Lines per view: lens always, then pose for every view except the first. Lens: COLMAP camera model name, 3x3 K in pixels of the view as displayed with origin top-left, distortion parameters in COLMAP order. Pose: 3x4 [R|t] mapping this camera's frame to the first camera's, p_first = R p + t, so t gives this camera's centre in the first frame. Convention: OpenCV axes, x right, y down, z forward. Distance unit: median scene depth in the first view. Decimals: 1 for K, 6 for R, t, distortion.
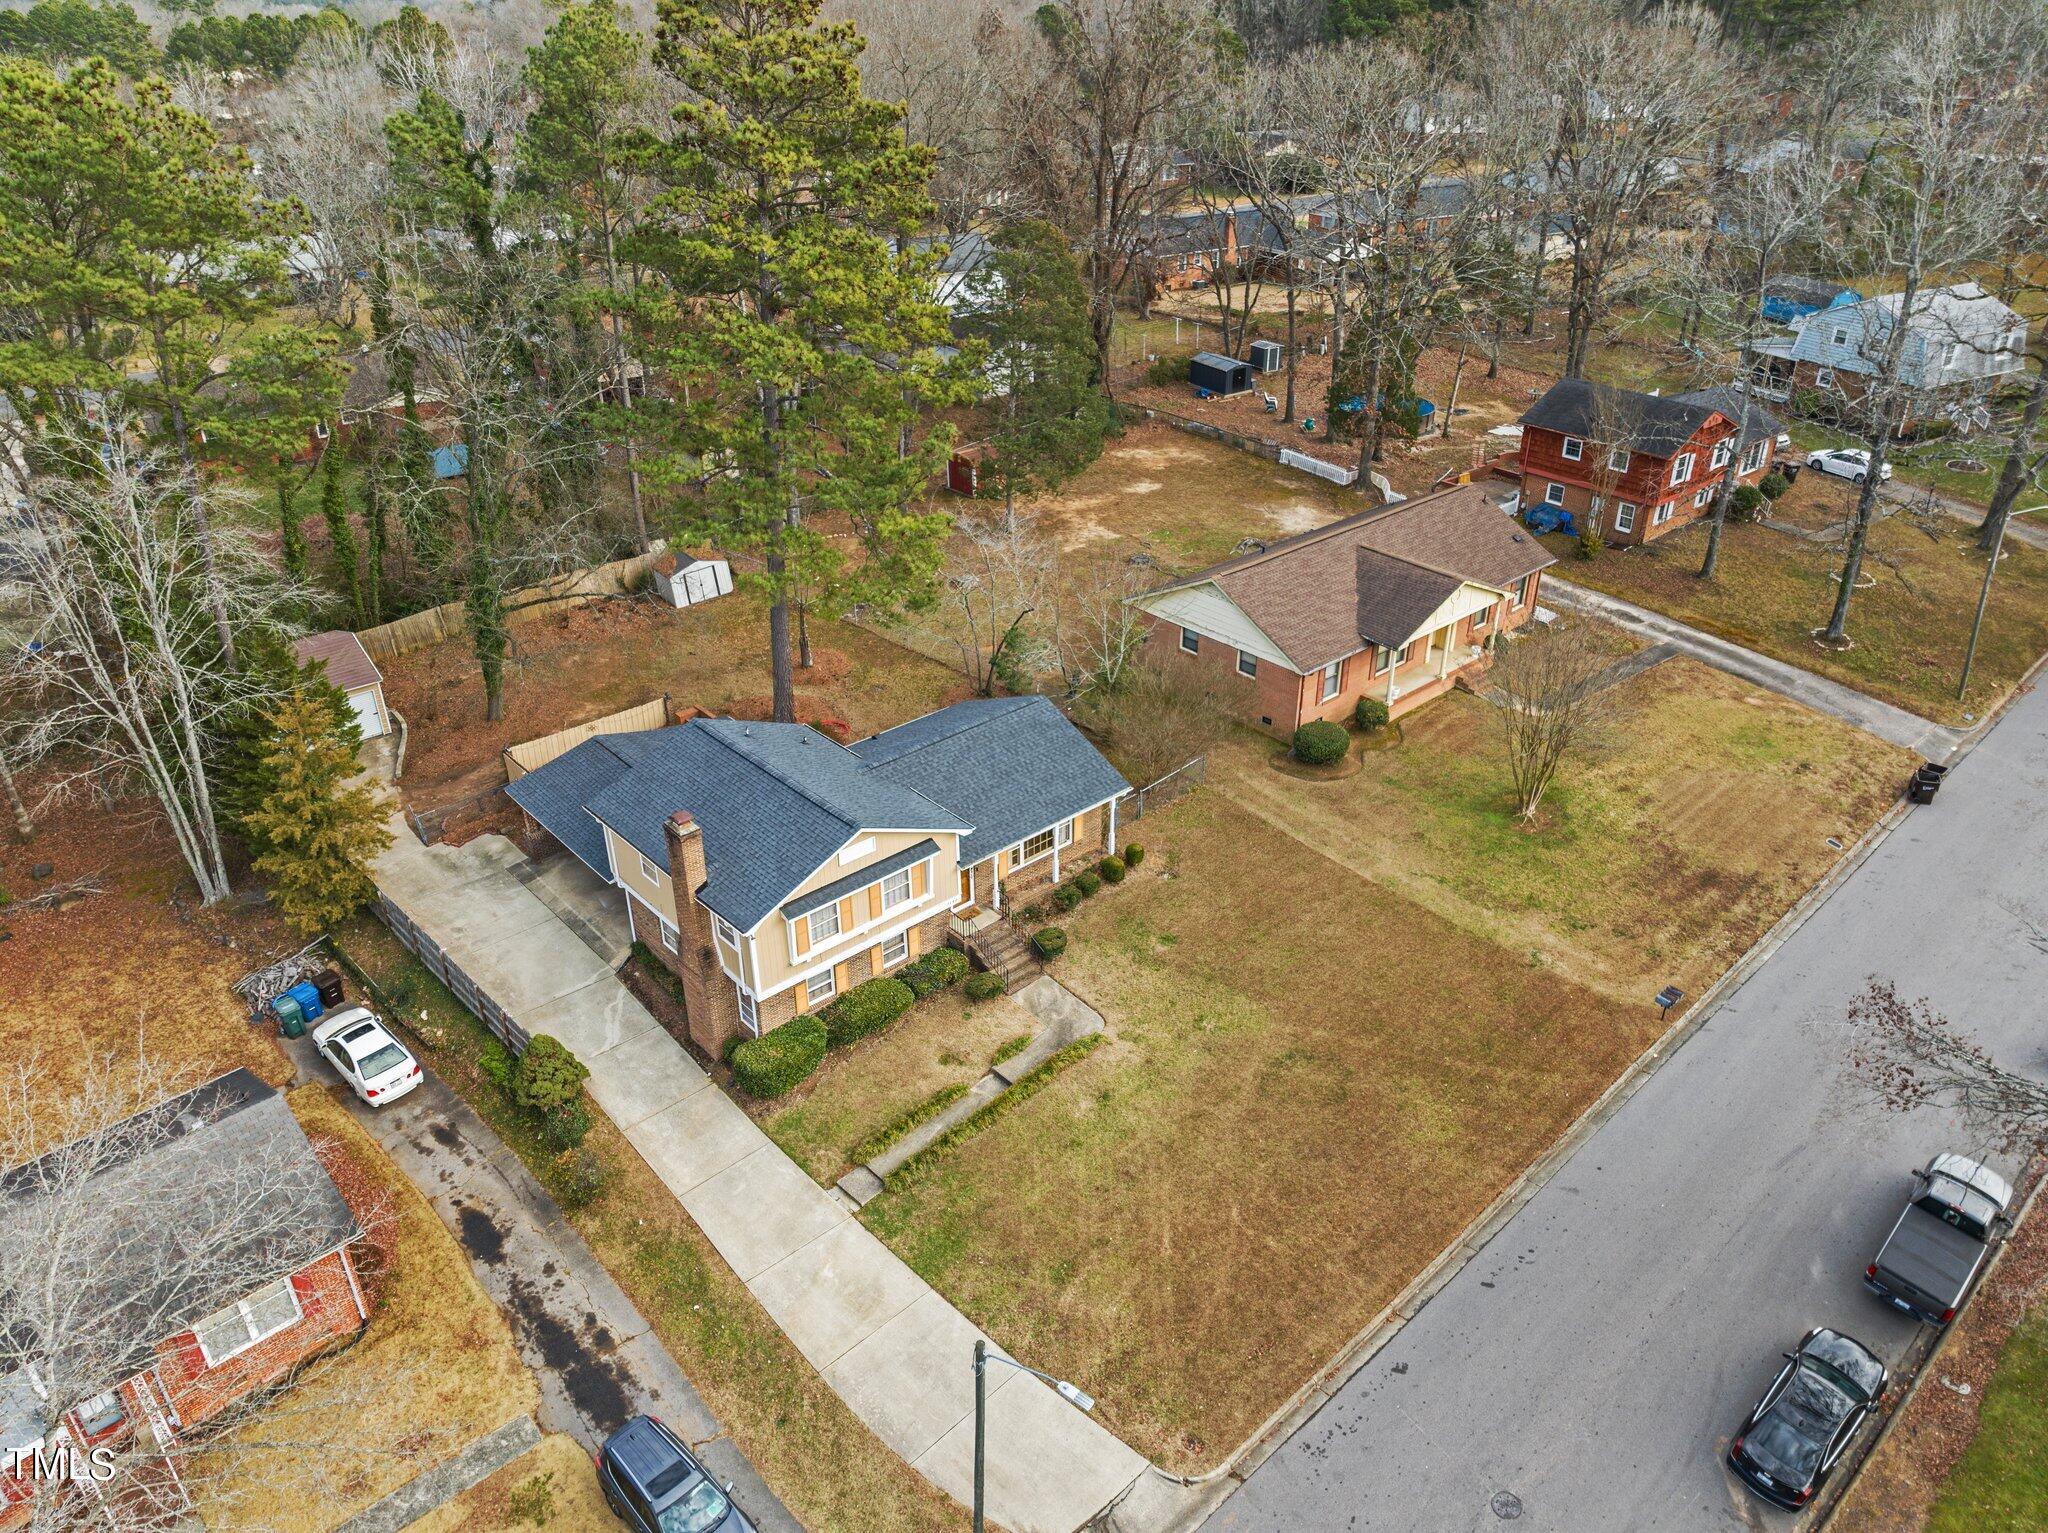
lens RADIAL K [[1452.1, 0, 1036.4], [0, 1452.1, 761.0], [0, 0, 1]] dist [-0.039981, 0.007463]
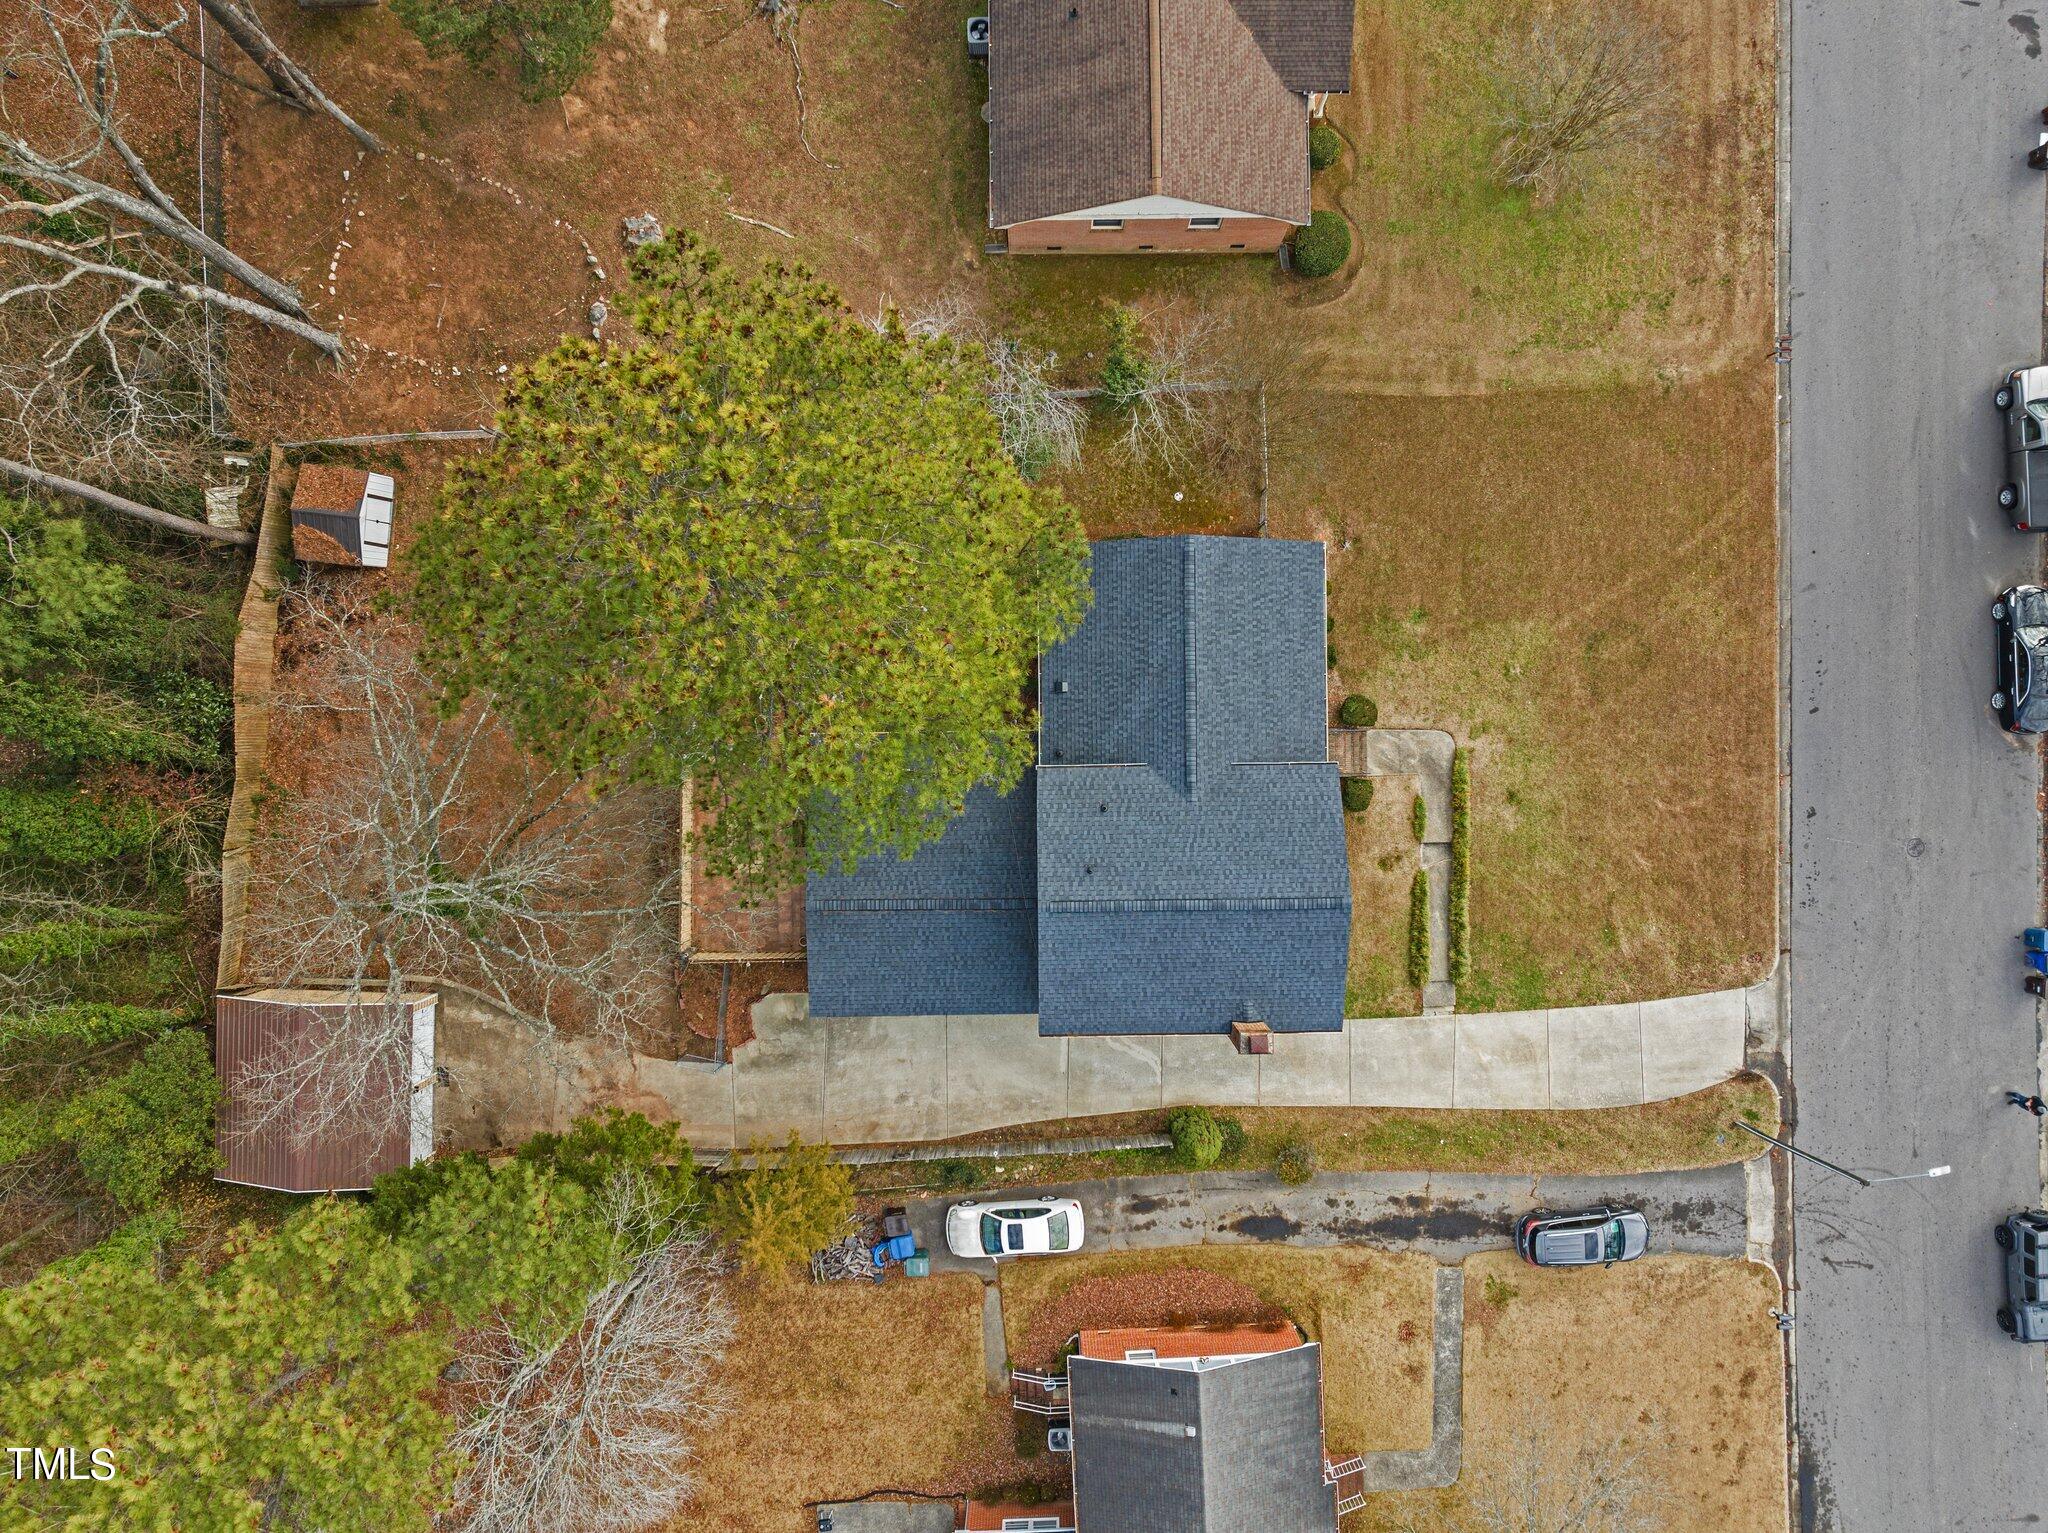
lens RADIAL K [[1452.1, 0, 1034.4], [0, 1452.1, 760.2], [0, 0, 1]] dist [-0.039981, 0.007463]
pose [[0.661454, -0.749986, -0.000400, -0.189573], [0.363032, 0.319711, 0.875210, -0.956325], [-0.656267, -0.579056, 0.483743, 0.689289]]
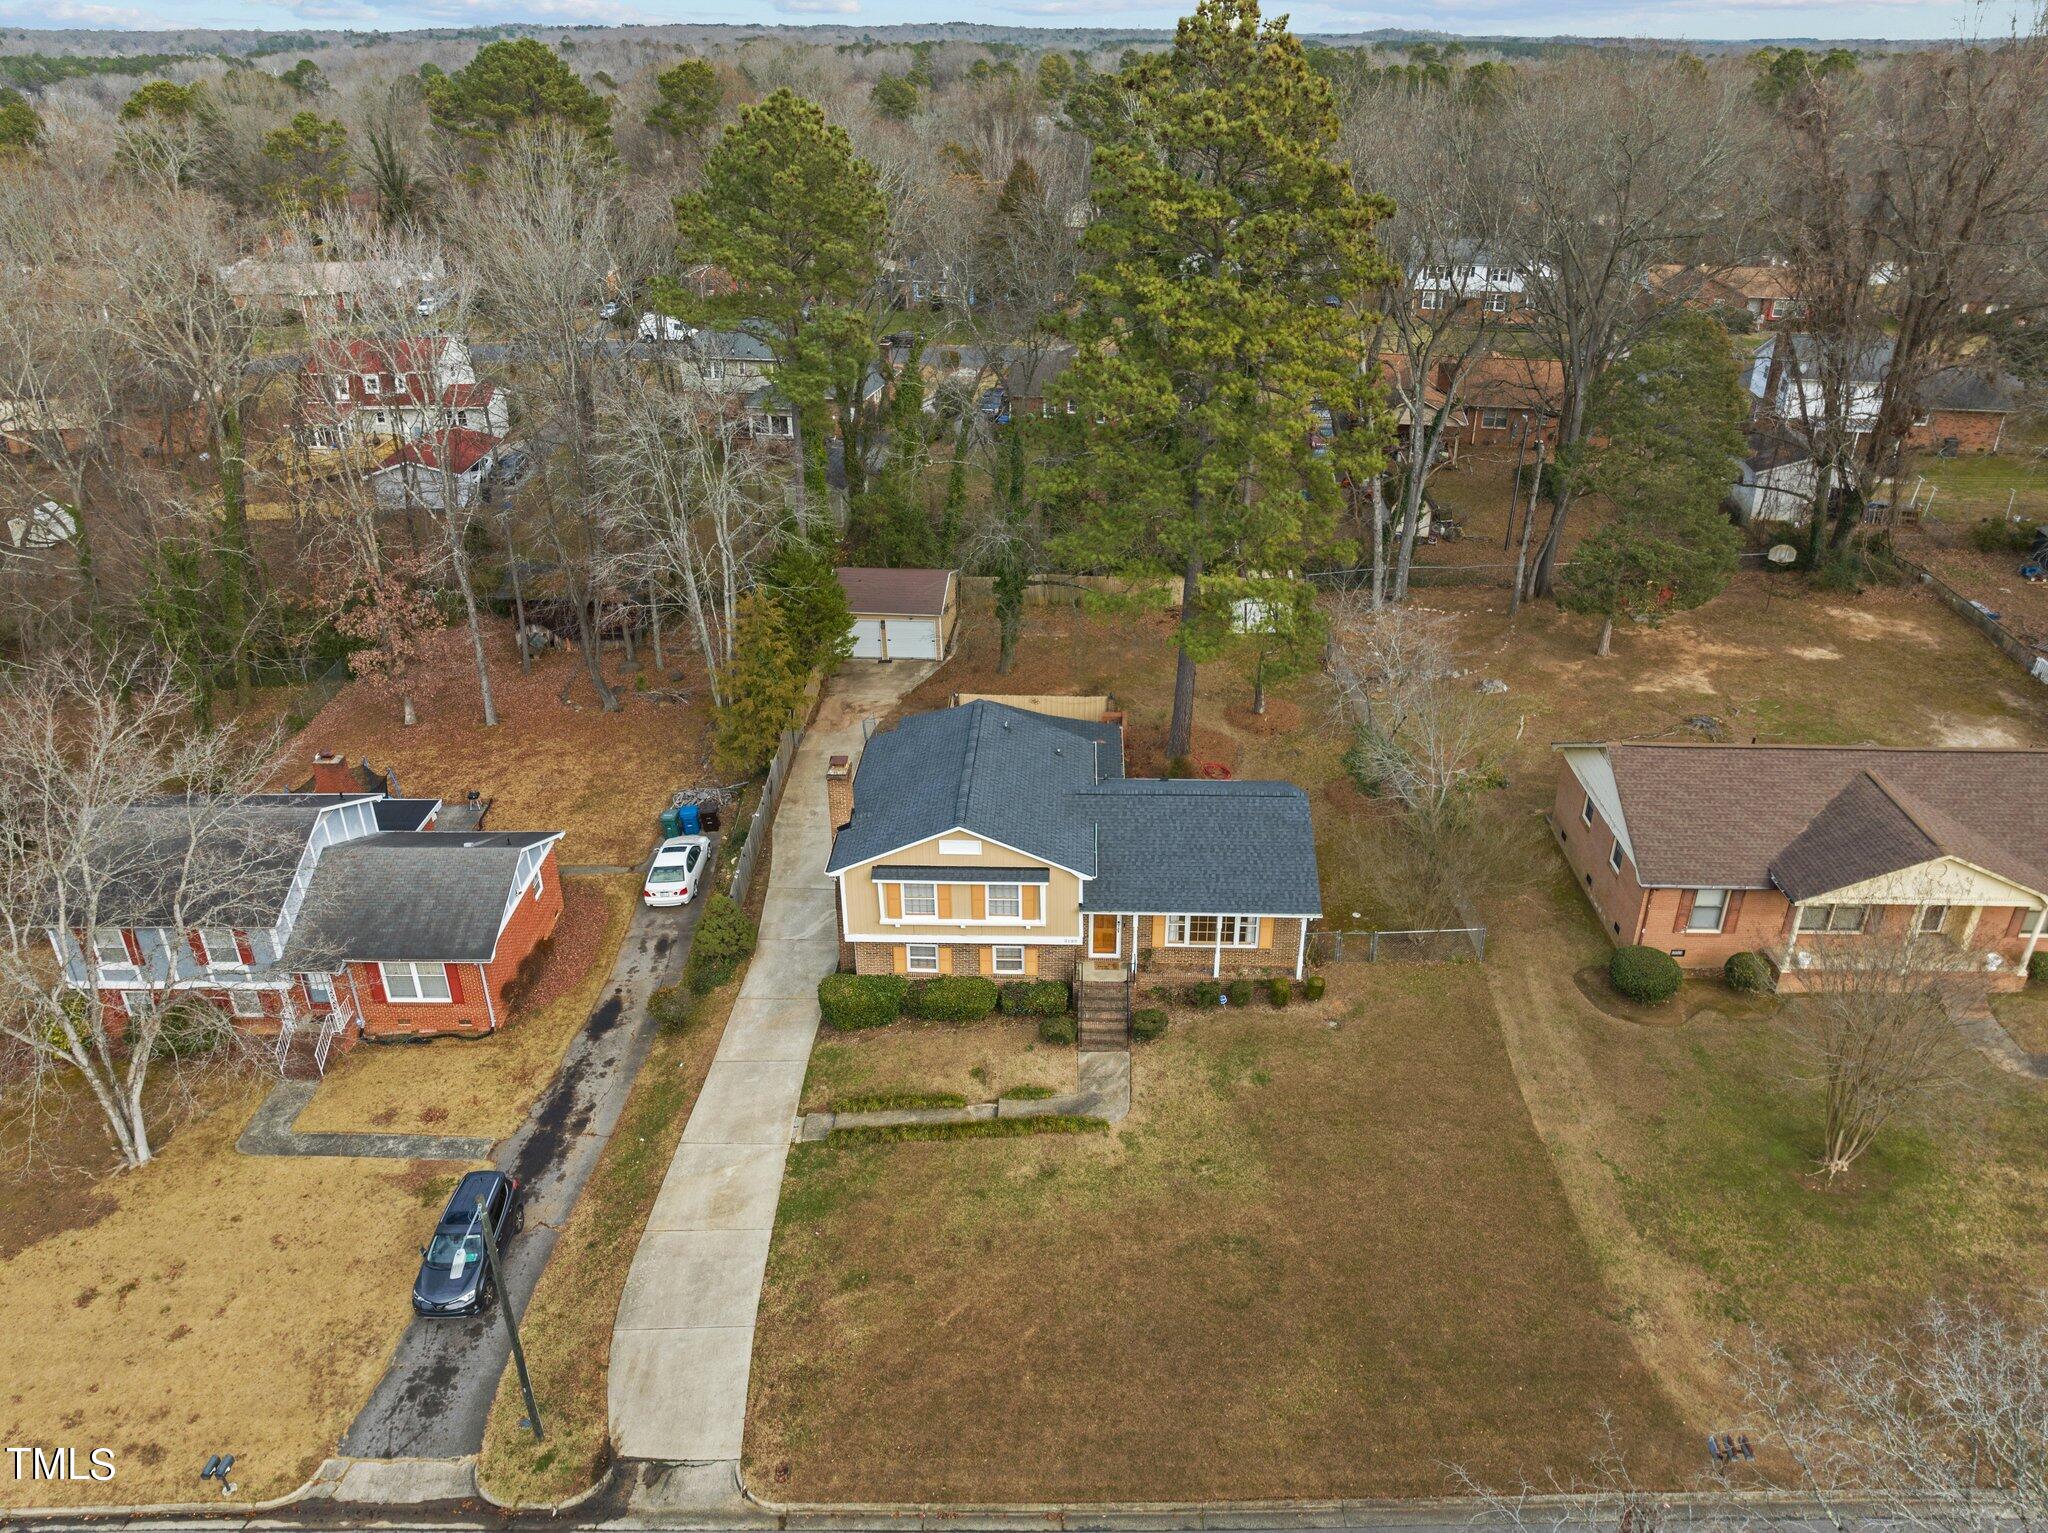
lens RADIAL K [[1452.1, 0, 1039.7], [0, 1452.1, 766.4], [0, 0, 1]] dist [-0.039981, 0.007463]
pose [[0.719256, 0.317235, -0.618088, 0.546742], [-0.334660, 0.937846, 0.091914, -0.108464], [0.608829, 0.140740, 0.780717, 0.200798]]
